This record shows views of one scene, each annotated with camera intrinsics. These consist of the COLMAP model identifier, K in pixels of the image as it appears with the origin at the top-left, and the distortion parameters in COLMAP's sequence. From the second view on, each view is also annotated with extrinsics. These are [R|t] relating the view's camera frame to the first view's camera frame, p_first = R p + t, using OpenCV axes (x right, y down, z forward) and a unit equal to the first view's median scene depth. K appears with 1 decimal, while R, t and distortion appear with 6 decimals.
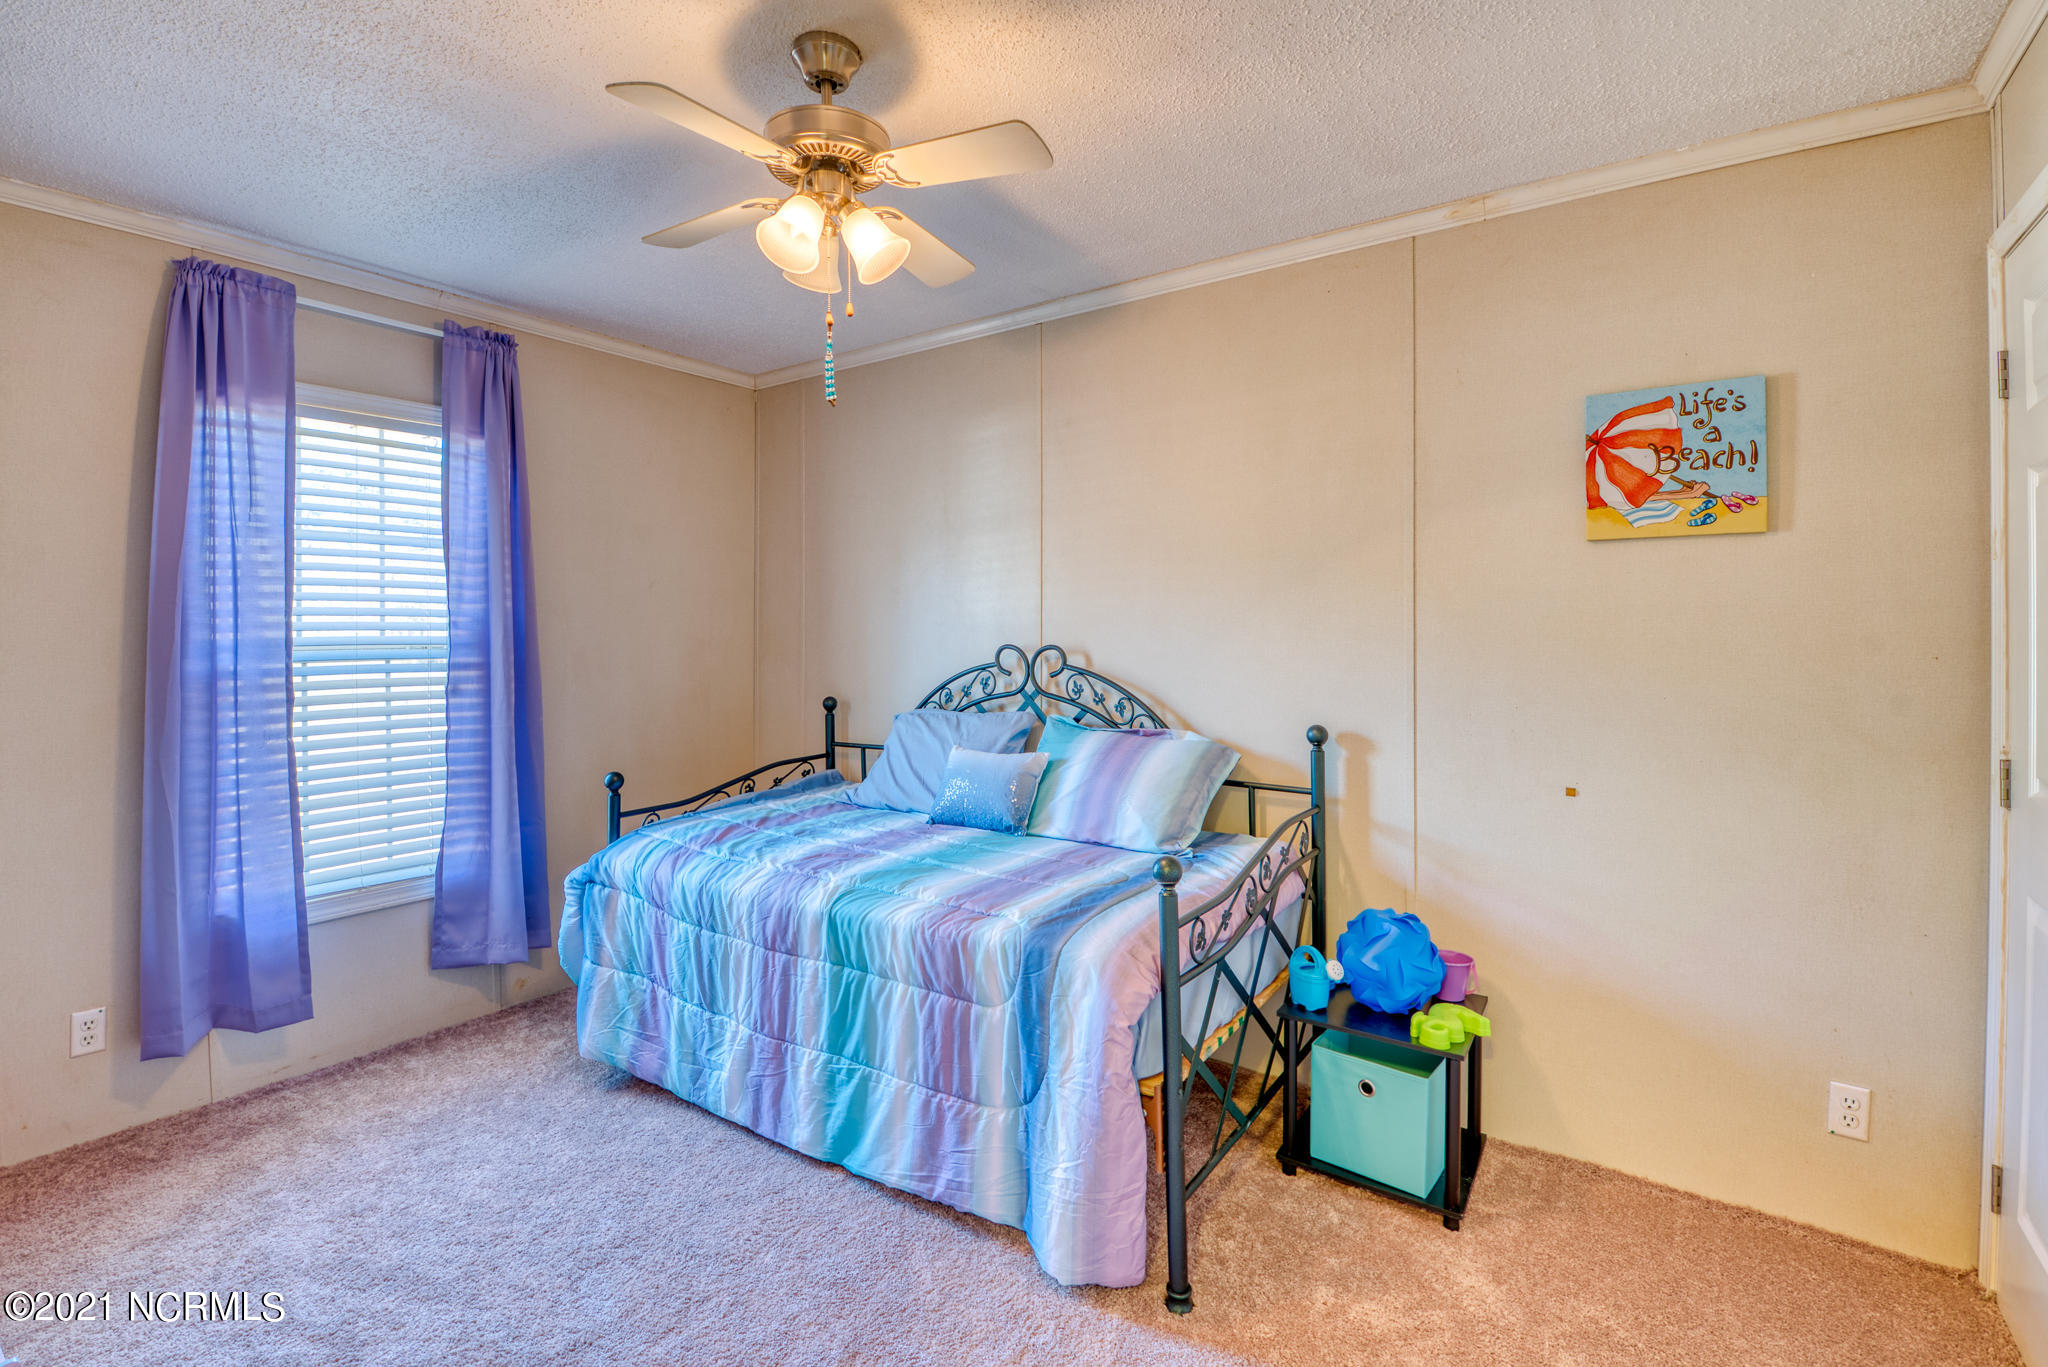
lens RADIAL K [[933.8, 0, 1026.7], [0, 933.8, 633.8], [0, 0, 1]] dist [0.012984, -0.009686]
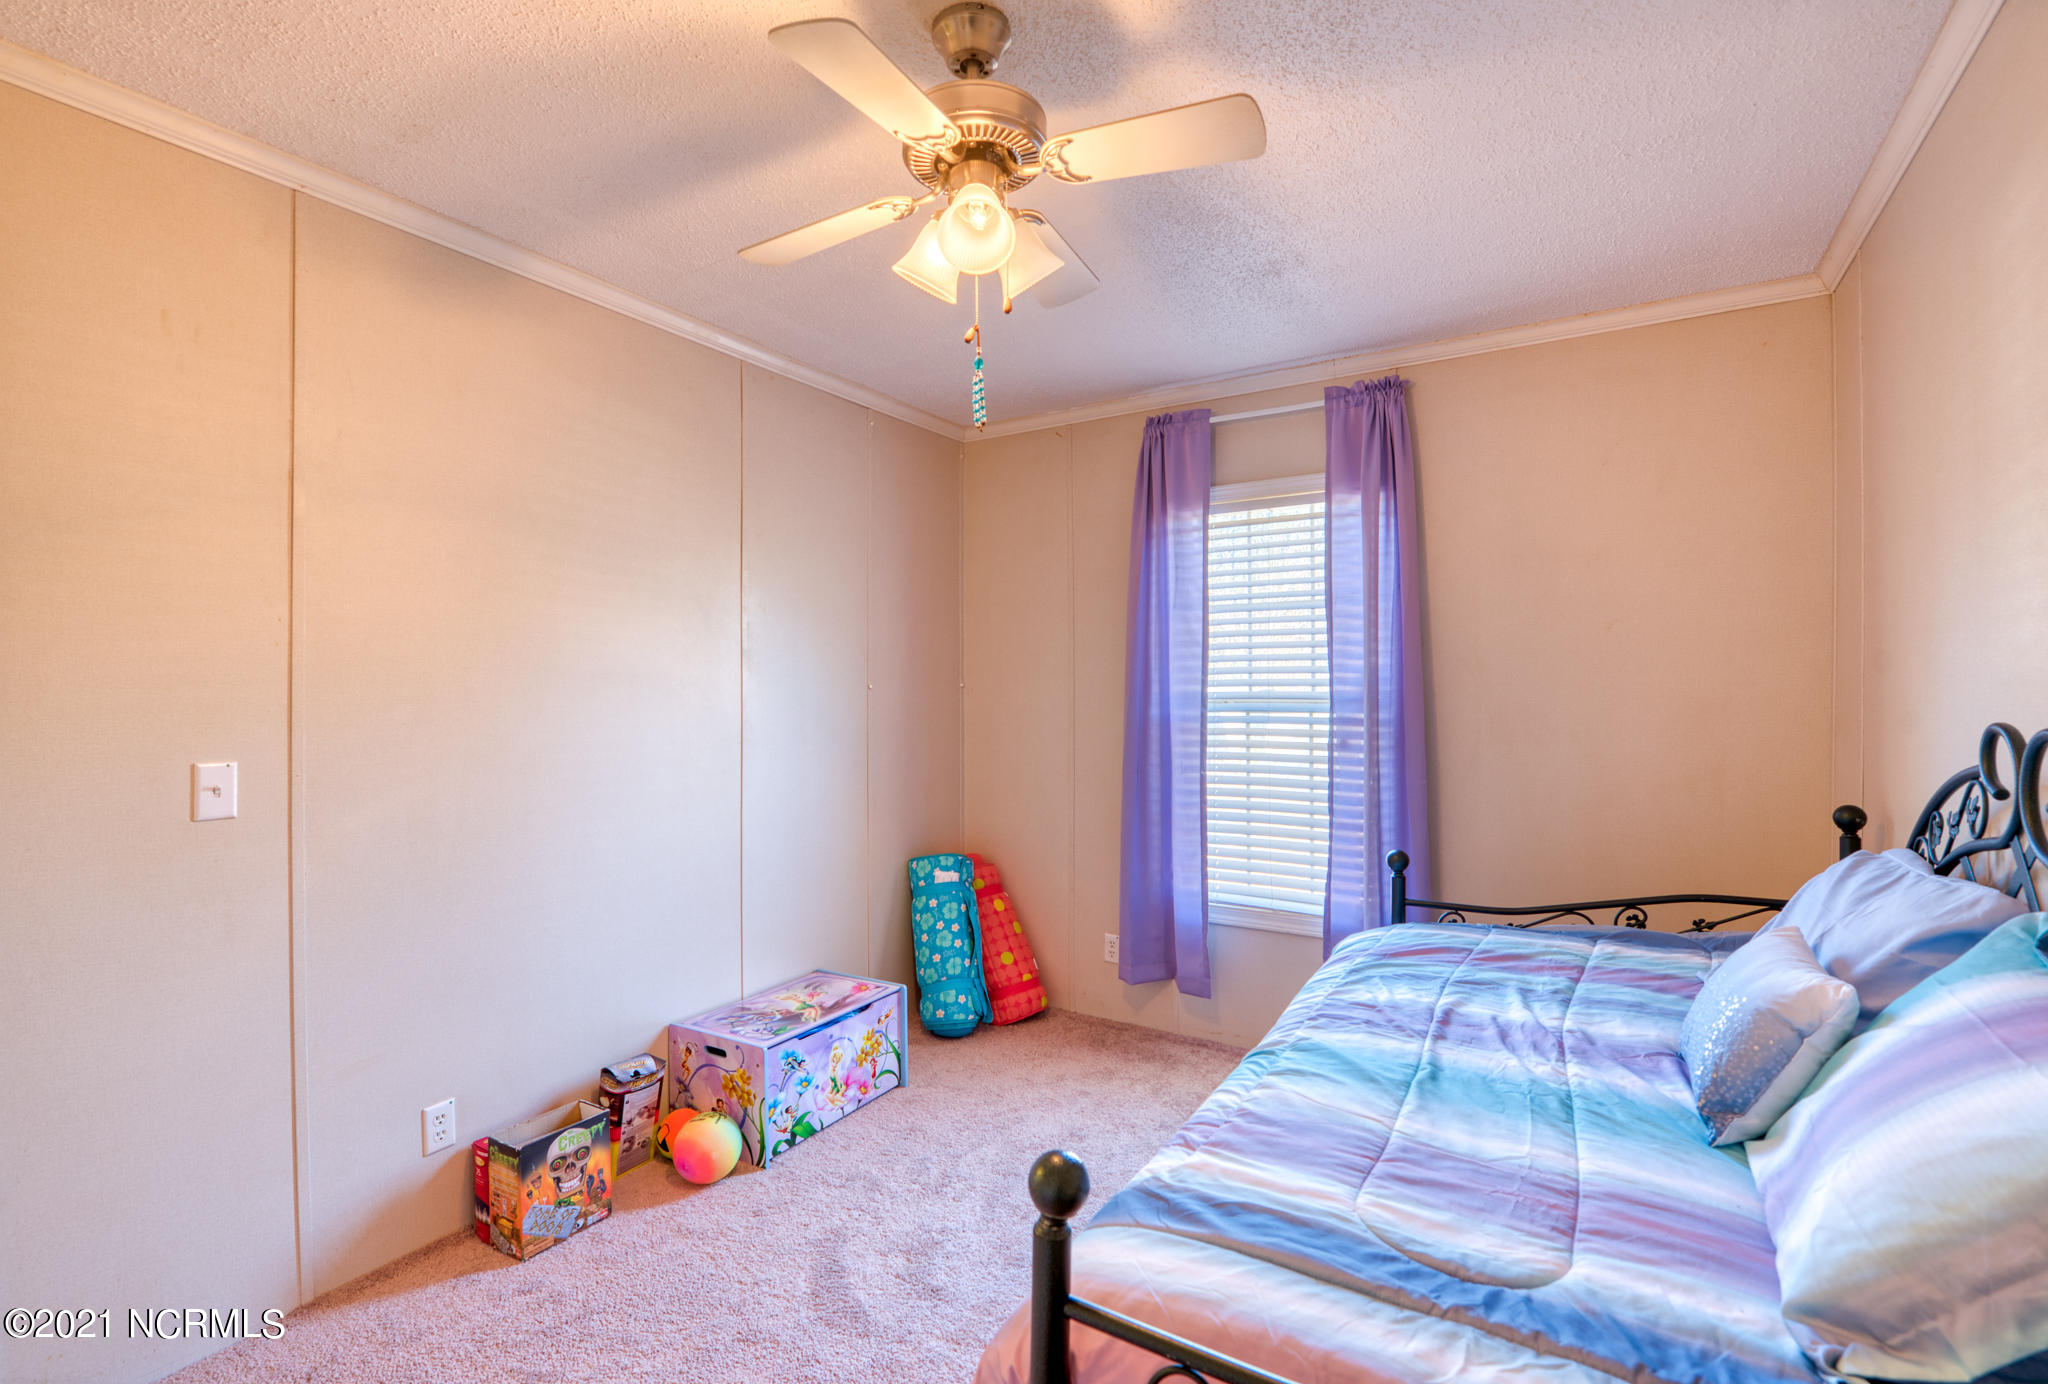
lens RADIAL K [[930.3, 0, 1024.0], [0, 930.3, 692.0], [0, 0, 1]] dist [-0.001257, -0.000070]
pose [[0.073440, 0.012419, -0.997222, 0.429569], [-0.002692, 0.999921, 0.012255, -0.009734], [0.997296, 0.001785, 0.073467, 0.643719]]
